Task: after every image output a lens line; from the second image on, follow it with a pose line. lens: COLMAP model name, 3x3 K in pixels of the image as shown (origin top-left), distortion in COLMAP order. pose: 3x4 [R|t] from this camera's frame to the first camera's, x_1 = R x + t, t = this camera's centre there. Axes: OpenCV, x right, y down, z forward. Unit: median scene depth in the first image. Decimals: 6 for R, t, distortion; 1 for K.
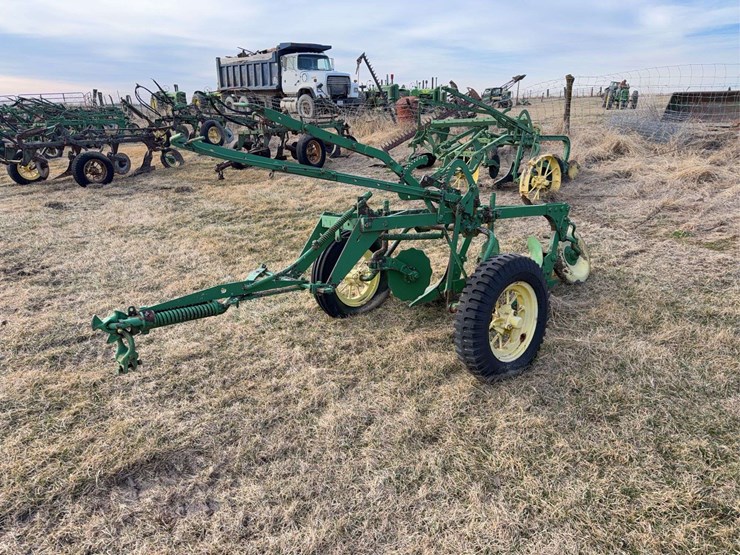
lens RADIAL K [[514.2, 0, 370.0], [0, 514.2, 277.5], [0, 0, 1]] dist [0.066817, -0.093896]
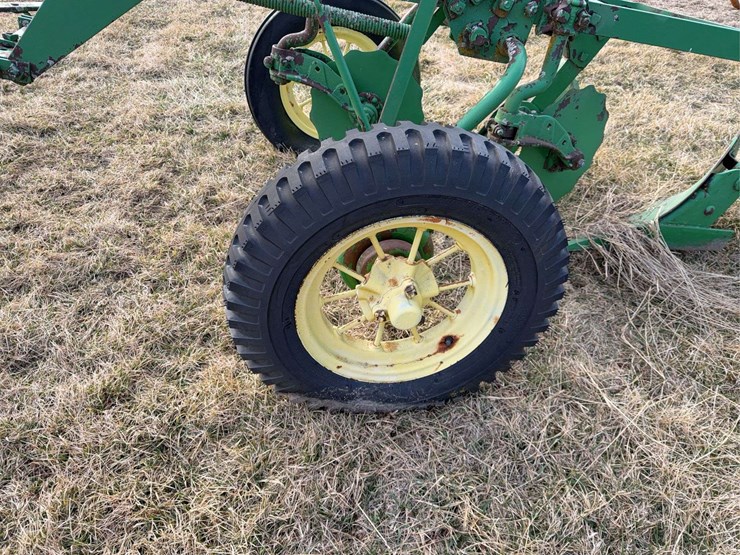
lens RADIAL K [[514.2, 0, 370.0], [0, 514.2, 277.5], [0, 0, 1]] dist [0.066817, -0.093896]
pose [[0.838076, 0.423692, -0.343676, 0.102573], [-0.267751, 0.868311, 0.417547, -0.024656], [0.475329, -0.257917, 0.841155, 0.178079]]
